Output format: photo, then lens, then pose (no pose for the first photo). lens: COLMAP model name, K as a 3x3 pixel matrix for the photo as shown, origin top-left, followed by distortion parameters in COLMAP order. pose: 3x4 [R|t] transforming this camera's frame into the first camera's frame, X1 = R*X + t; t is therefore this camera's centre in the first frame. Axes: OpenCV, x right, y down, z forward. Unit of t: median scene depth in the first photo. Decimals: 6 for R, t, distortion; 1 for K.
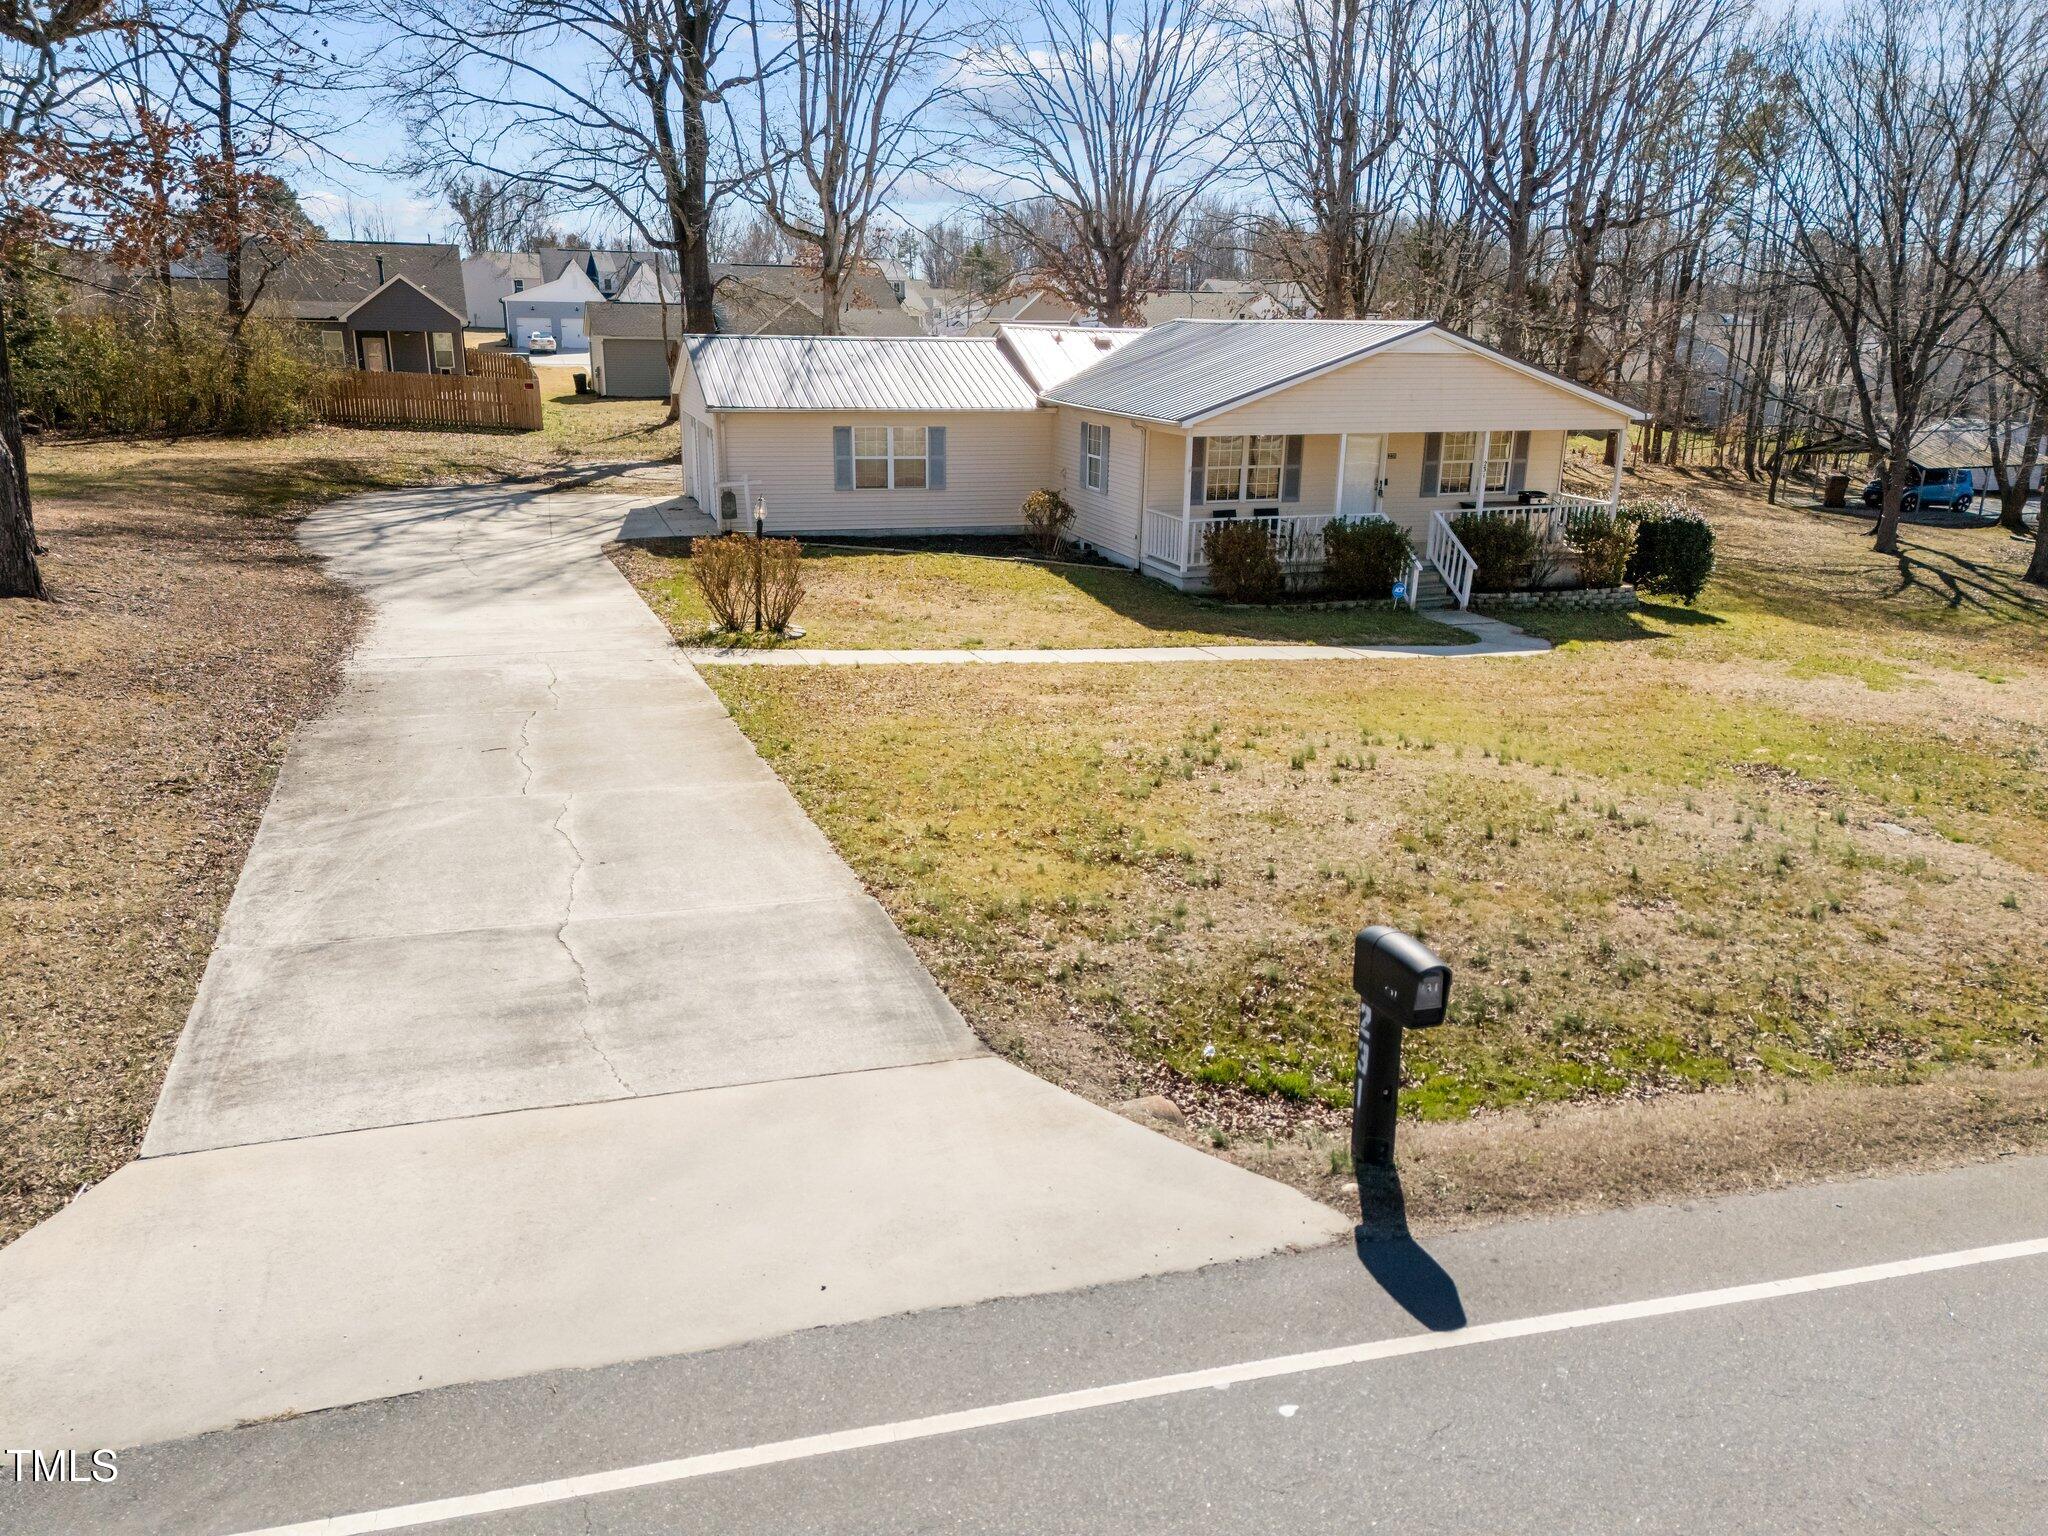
lens RADIAL K [[1500.7, 0, 1029.8], [0, 1500.7, 764.2], [0, 0, 1]] dist [0.096816, -0.102426]
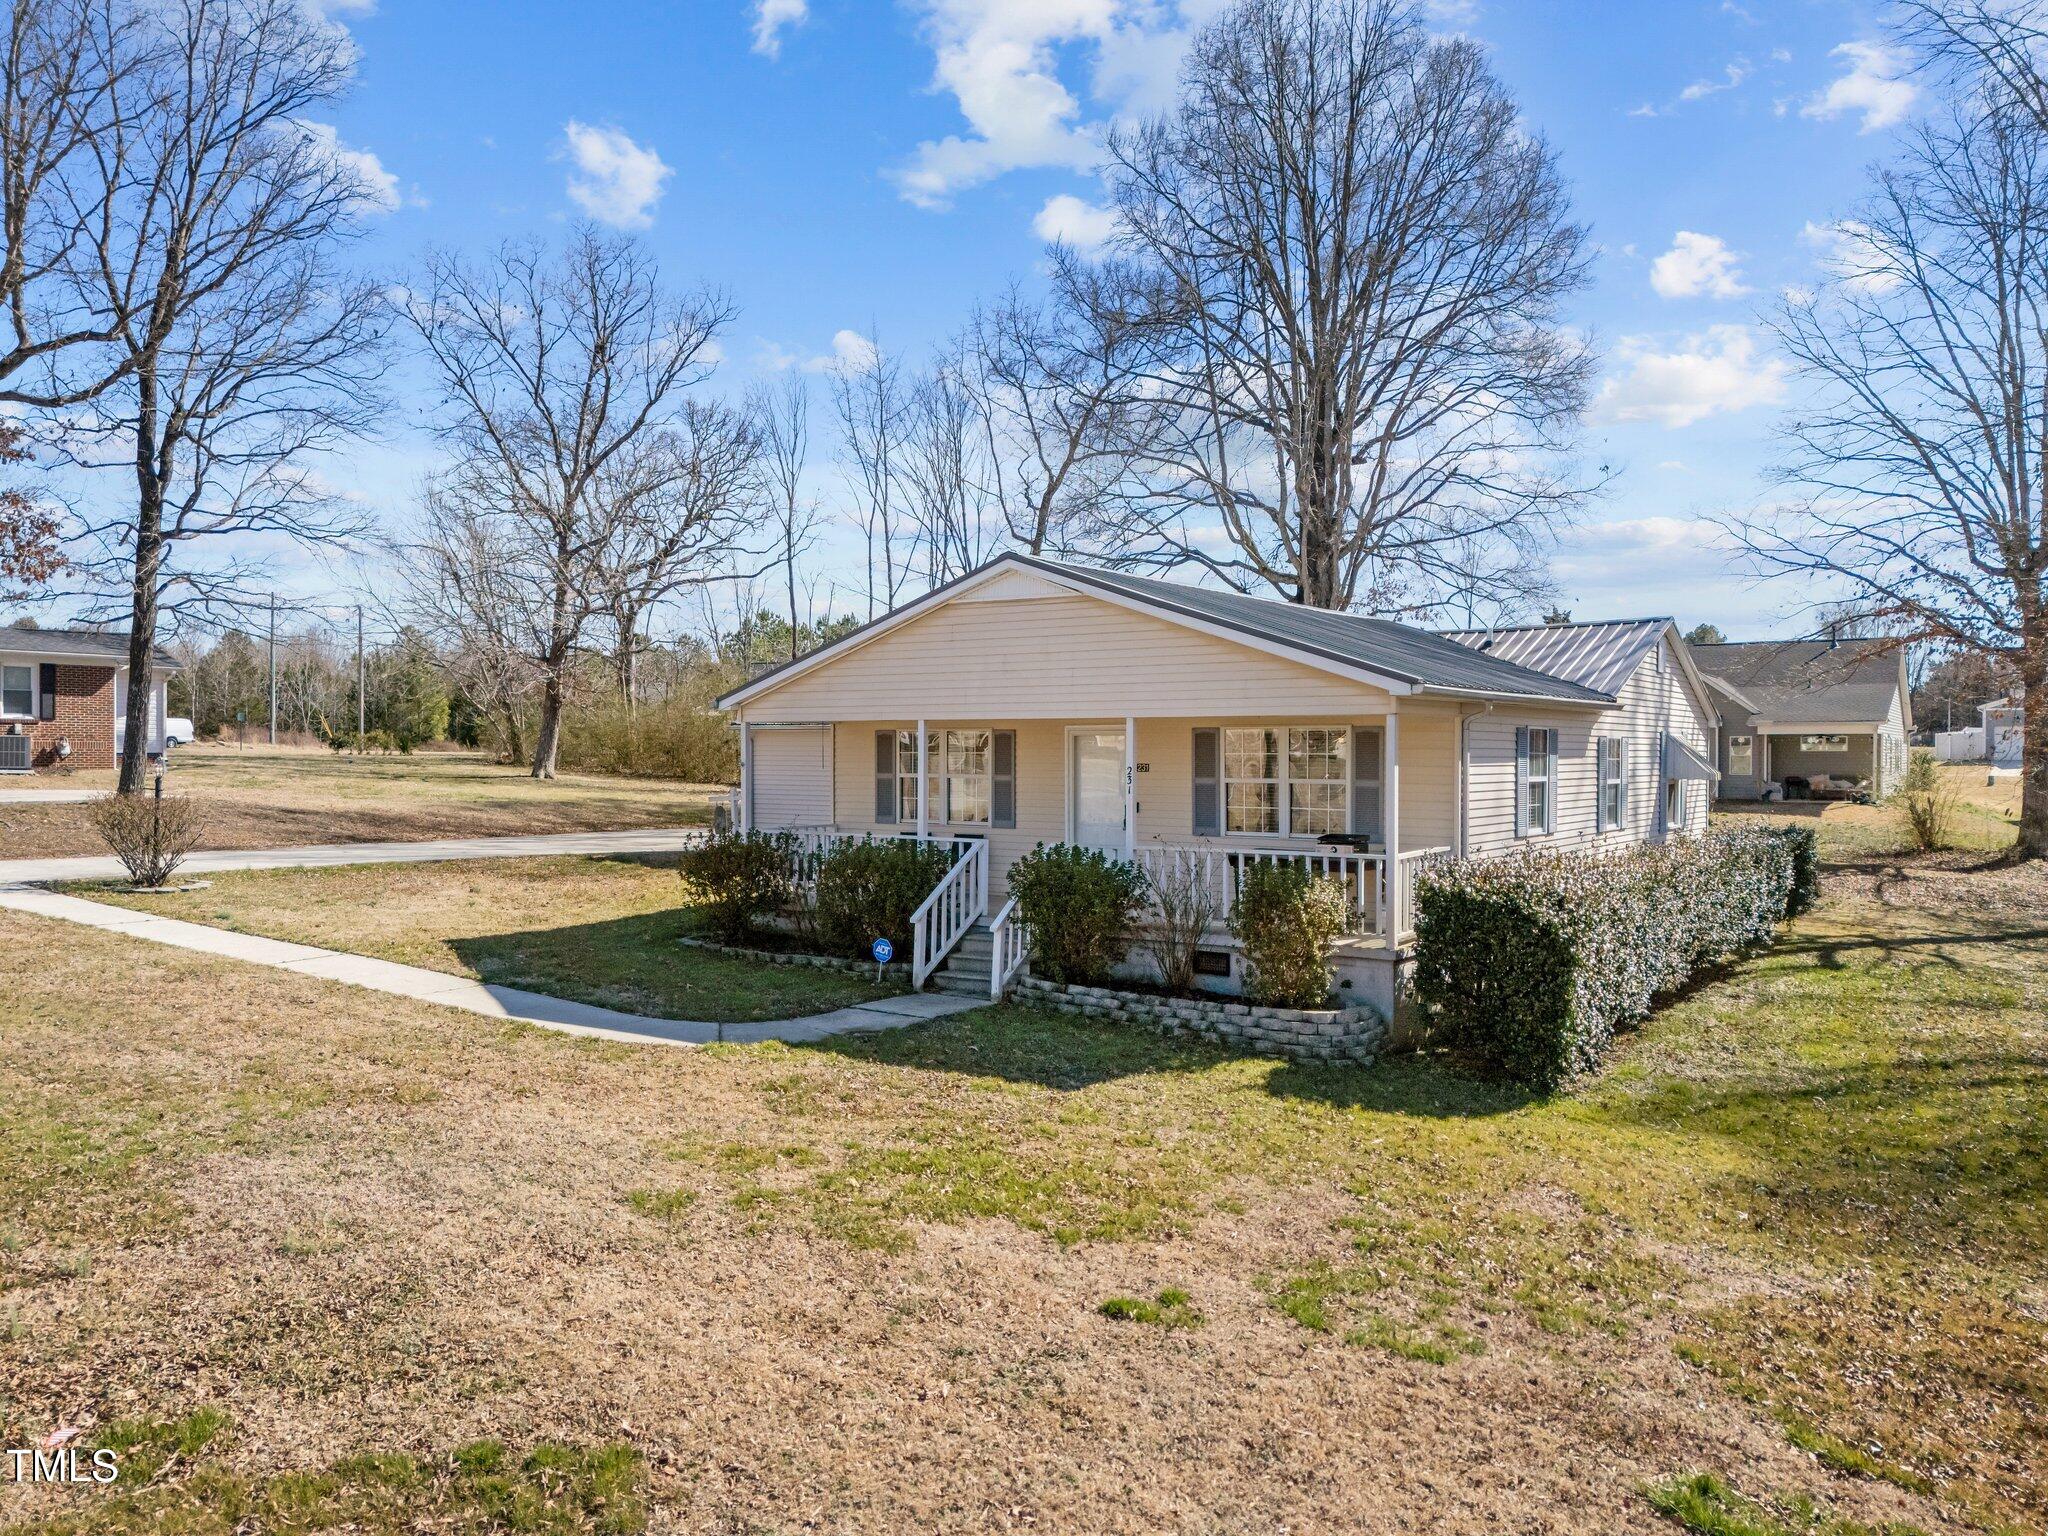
lens RADIAL K [[1500.1, 0, 1024.0], [0, 1500.1, 768.0], [0, 0, 1]] dist [0.089394, -0.094626]
pose [[0.605127, -0.002628, -0.796125, 0.706275], [-0.217537, 0.961394, -0.168522, -0.086420], [0.765832, 0.275164, 0.581193, 0.595291]]
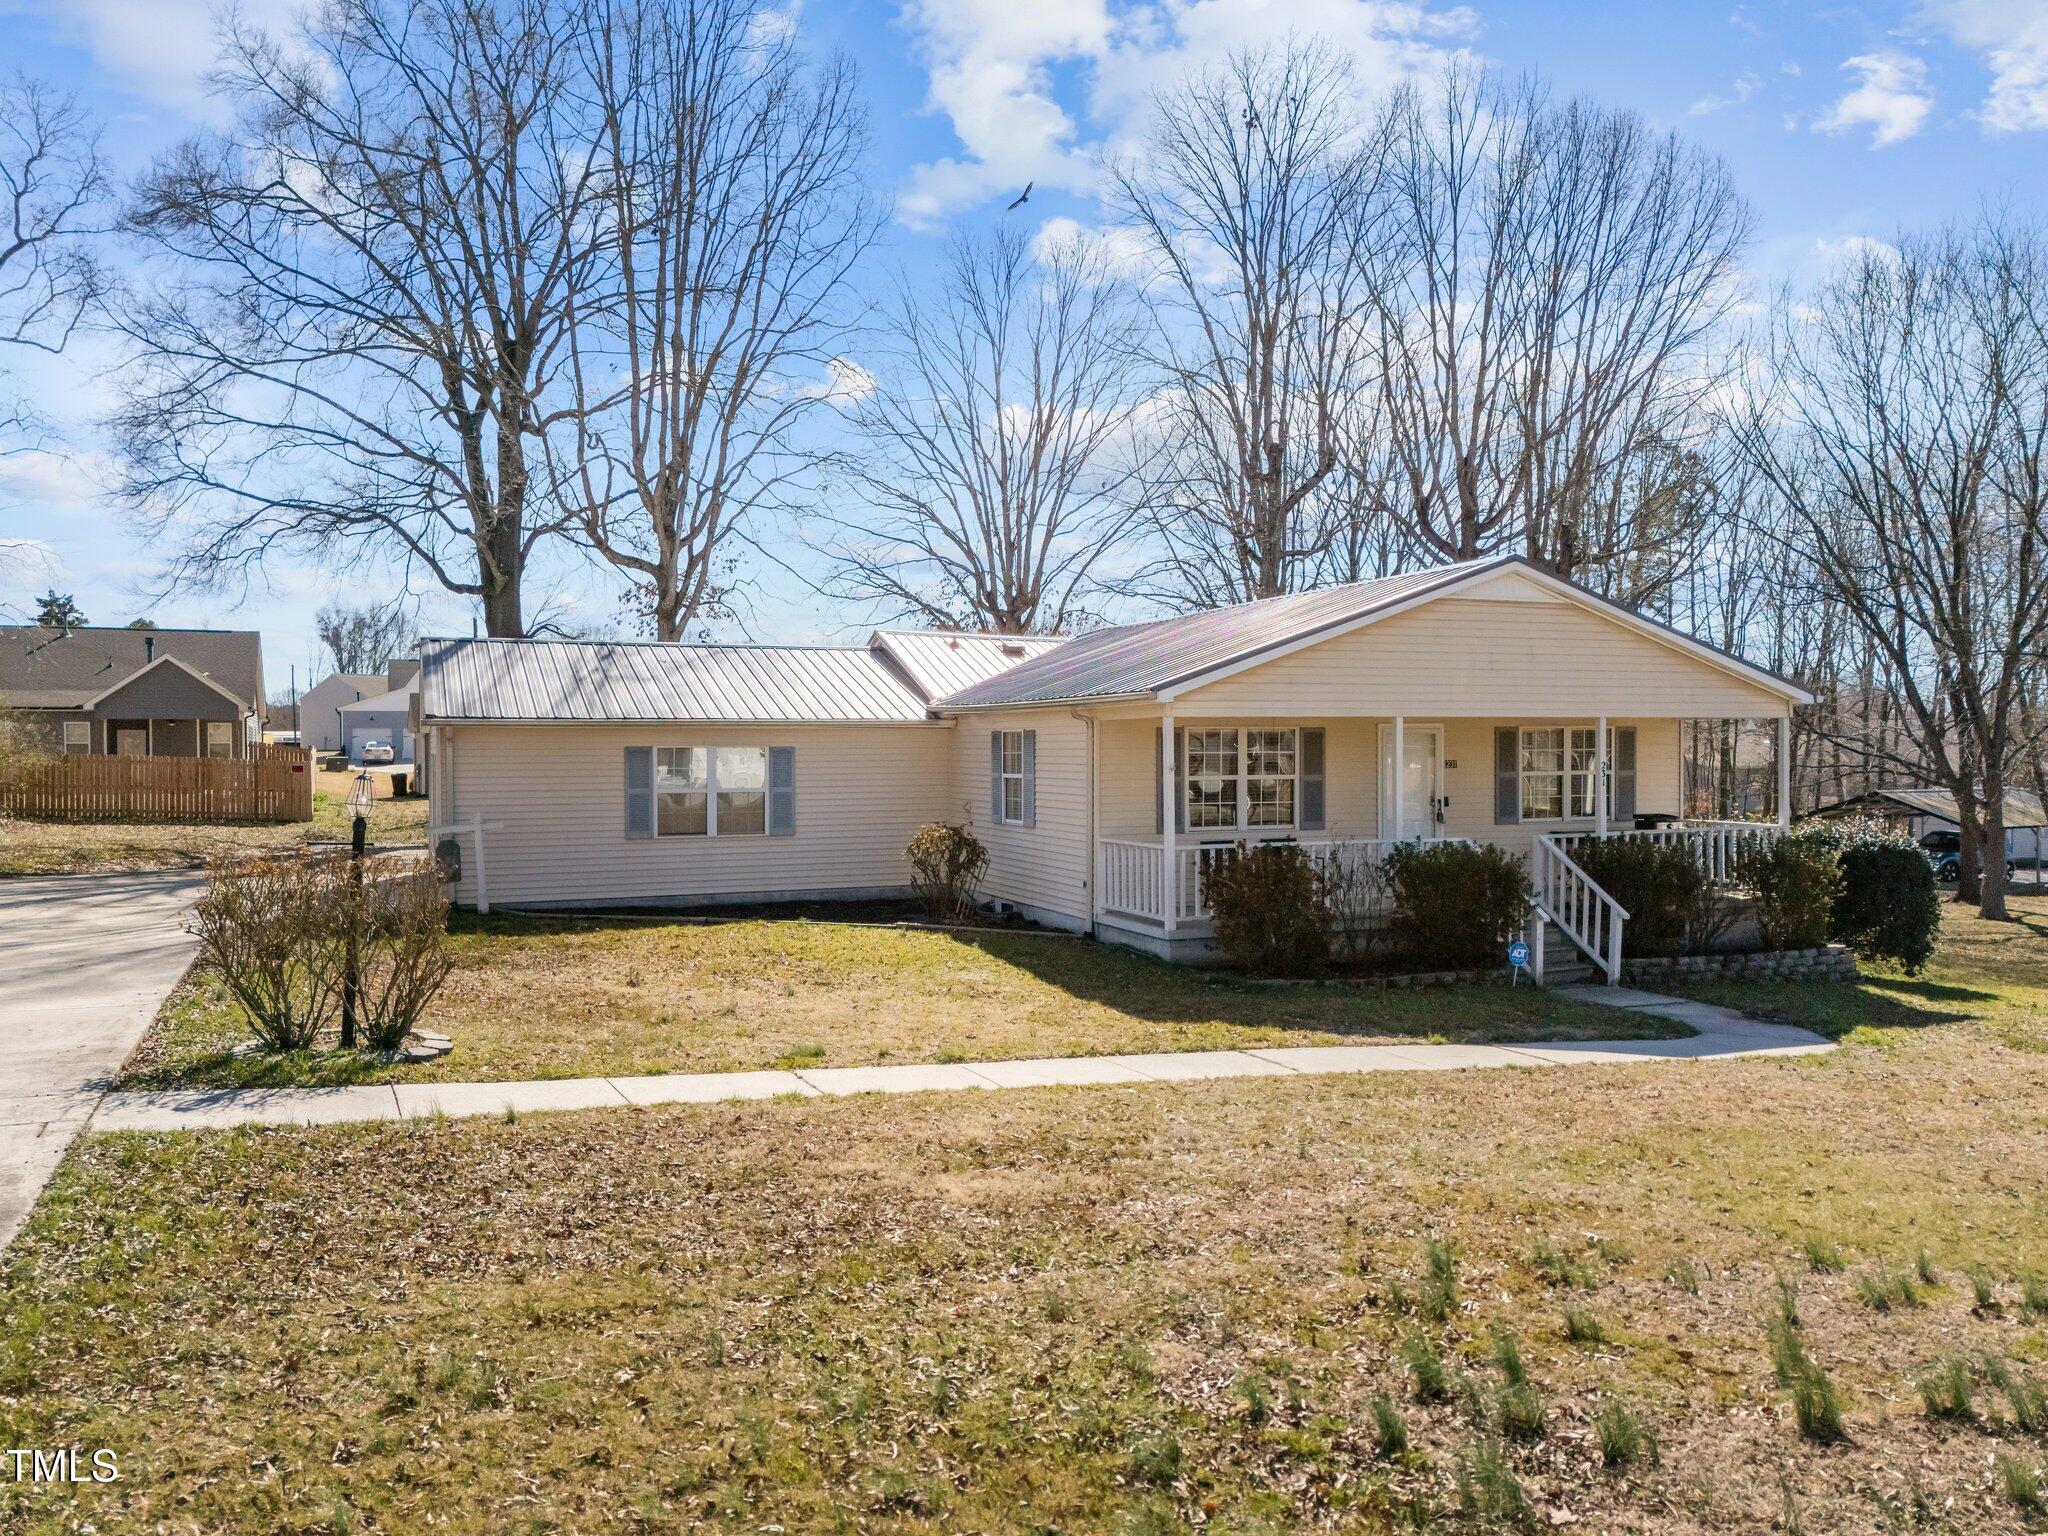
lens RADIAL K [[1525.3, 0, 1024.0], [0, 1525.3, 768.0], [0, 0, 1]] dist [0.102952, -0.109539]
pose [[0.997506, -0.020397, 0.067576, 0.001596], [0.037870, 0.962542, -0.268477, -0.023974], [-0.059568, 0.270366, 0.960913, 0.348319]]
